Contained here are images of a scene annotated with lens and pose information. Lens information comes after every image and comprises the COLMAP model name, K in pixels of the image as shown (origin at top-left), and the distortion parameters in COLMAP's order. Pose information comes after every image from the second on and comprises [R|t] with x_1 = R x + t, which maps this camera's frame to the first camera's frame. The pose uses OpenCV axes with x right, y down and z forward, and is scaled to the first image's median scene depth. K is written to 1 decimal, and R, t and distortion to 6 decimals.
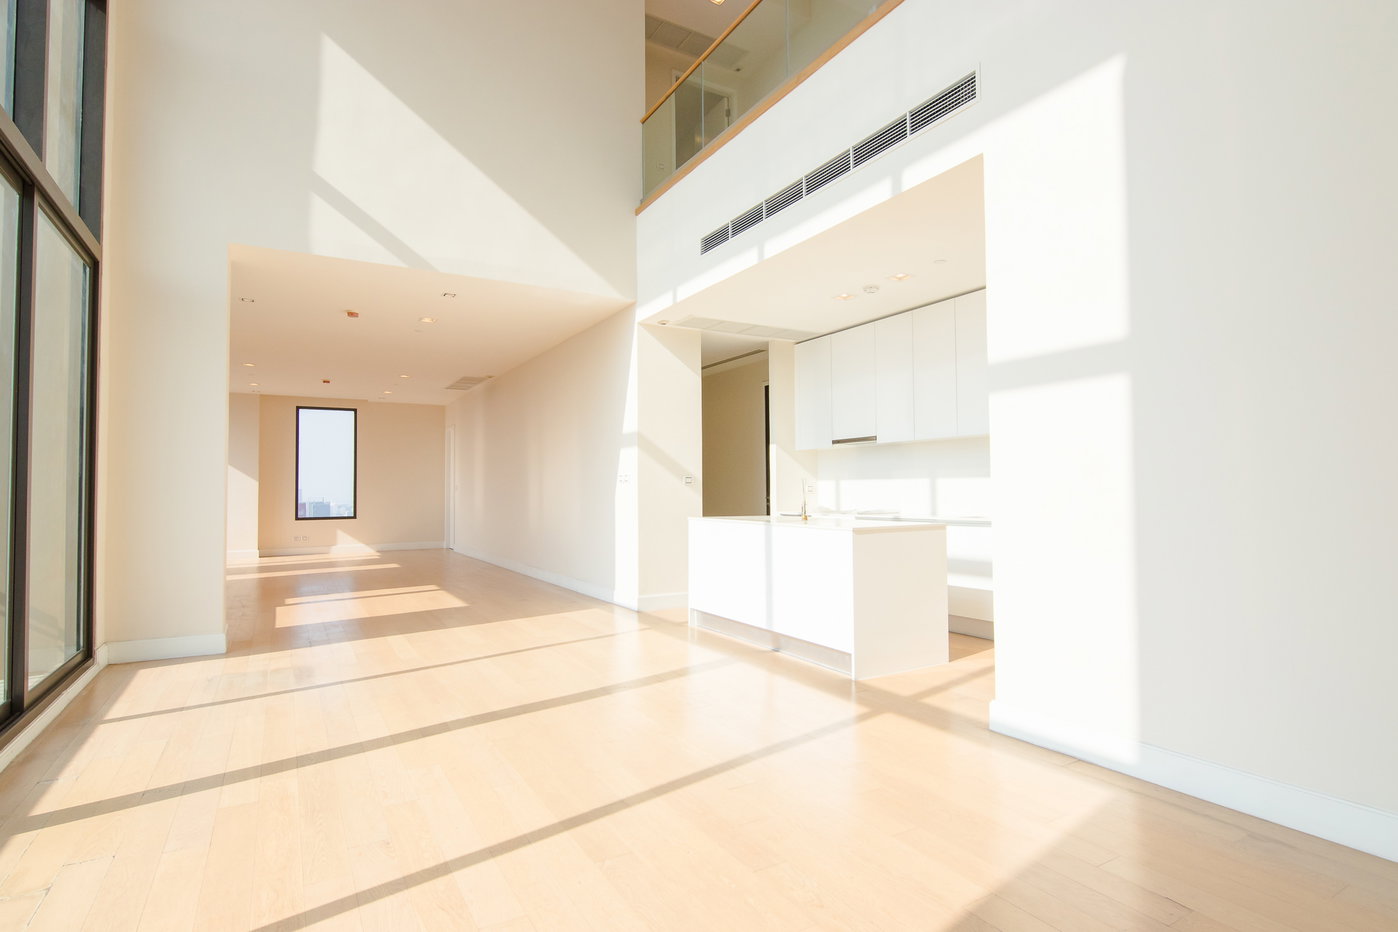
lens RADIAL K [[711.2, 0, 699.0], [0, 711.2, 466.0], [0, 0, 1]] dist [0.017728, -0.017590]
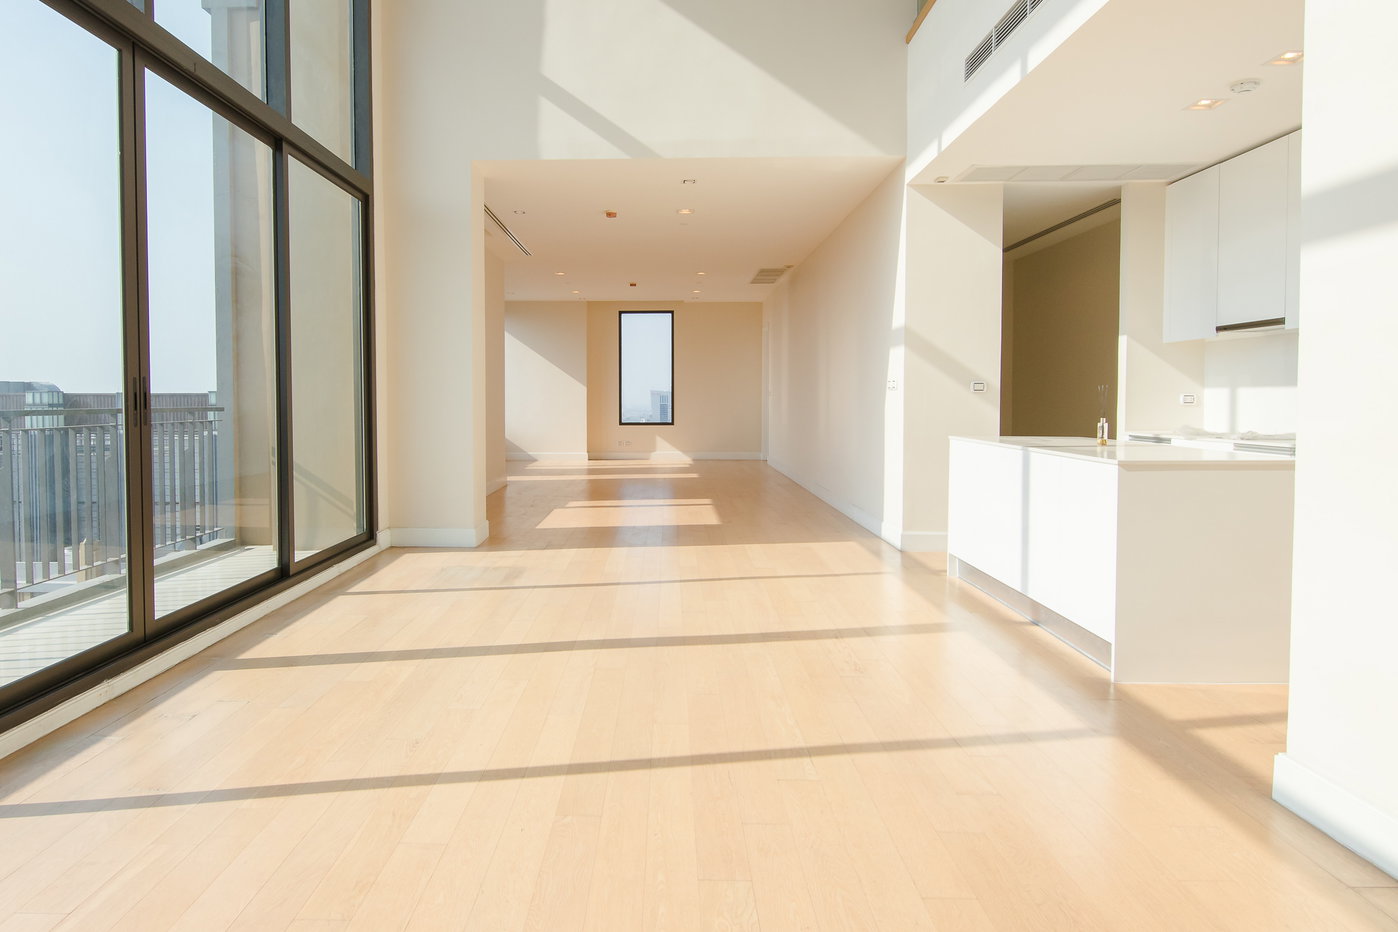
lens RADIAL K [[835.6, 0, 696.3], [0, 835.6, 423.4], [0, 0, 1]] dist [0.022257, -0.034161]
pose [[0.844075, 0.025114, -0.535637, 0.216165], [0.011944, 0.997774, 0.065603, -0.003448], [0.536093, -0.061771, 0.841896, 0.088101]]
